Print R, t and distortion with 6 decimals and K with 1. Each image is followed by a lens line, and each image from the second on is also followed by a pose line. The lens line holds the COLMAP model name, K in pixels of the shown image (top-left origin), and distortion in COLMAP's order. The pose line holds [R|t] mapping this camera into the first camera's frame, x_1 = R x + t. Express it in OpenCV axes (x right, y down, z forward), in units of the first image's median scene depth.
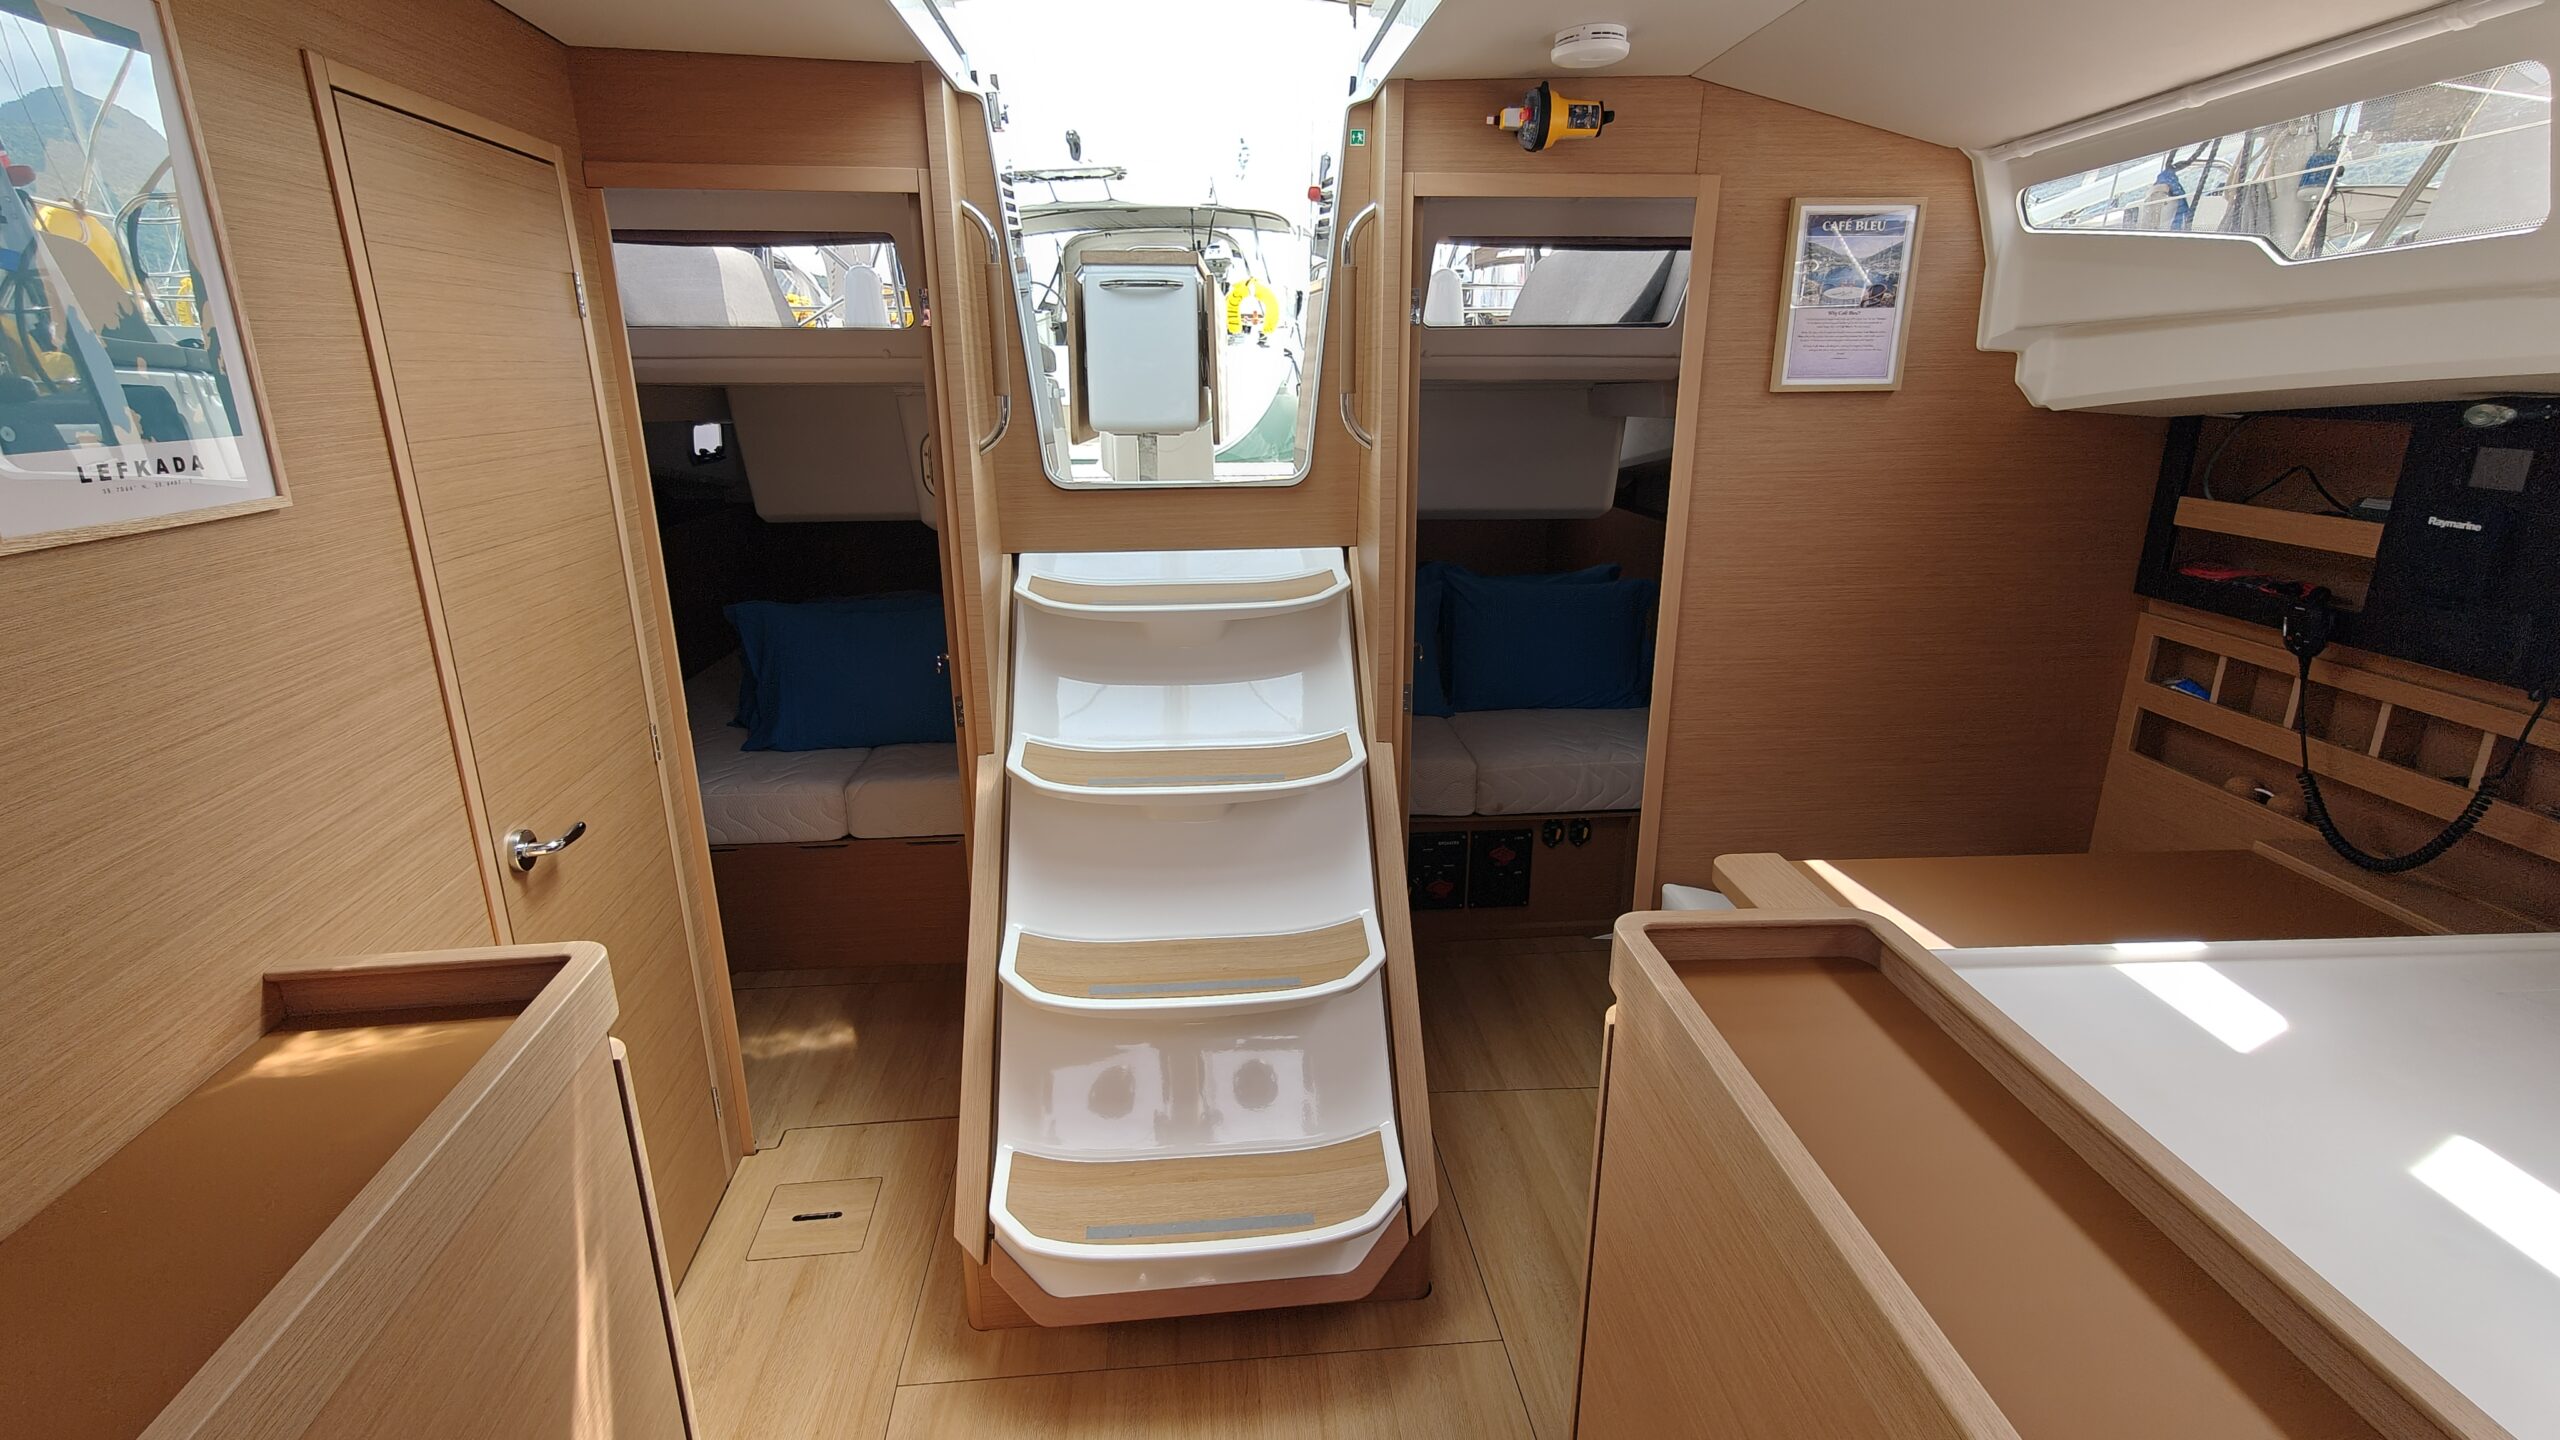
lens RADIAL K [[1133.4, 0, 1280.0], [0, 1133.4, 720.0], [0, 0, 1]] dist [0.001358, 0.000913]
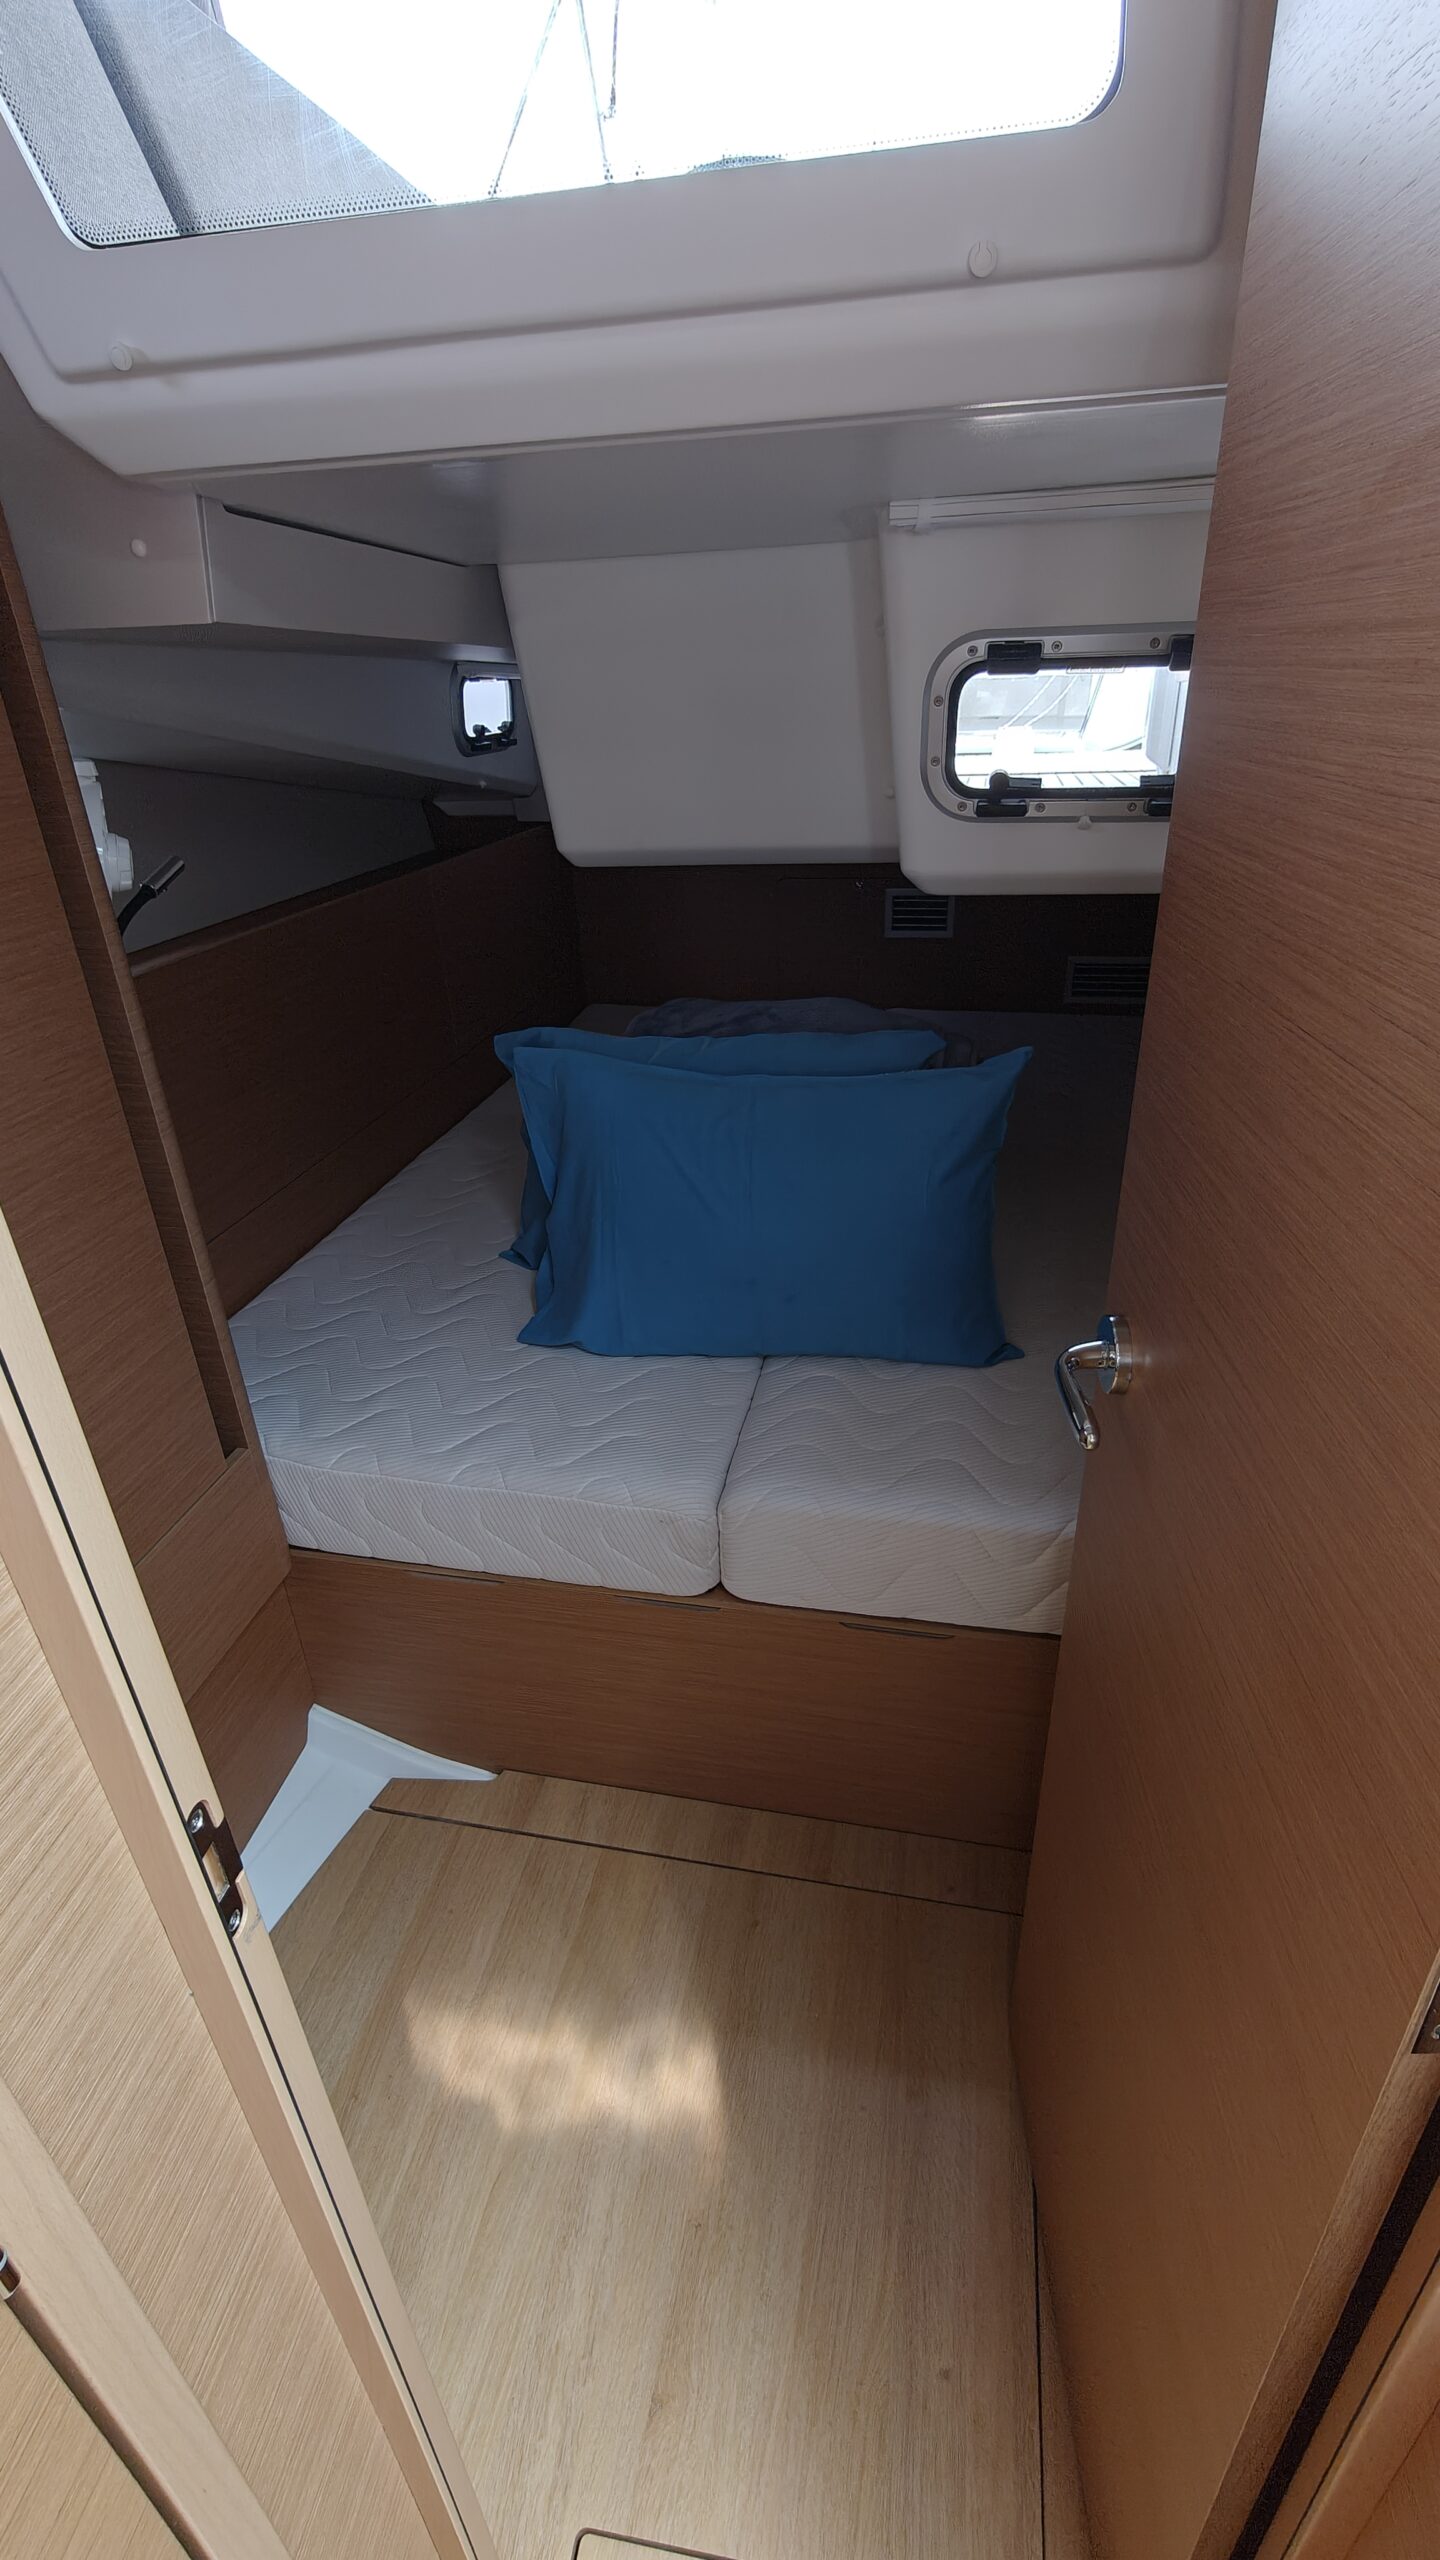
lens RADIAL K [[1133.4, 0, 720.0], [0, 1133.4, 1280.0], [0, 0, 1]] dist [0.001358, 0.000913]
pose [[0.953719, 0.108779, -0.280334, -0.243220], [-0.055943, 0.980185, 0.190022, -0.097692], [0.295449, -0.165545, 0.940906, 0.540269]]
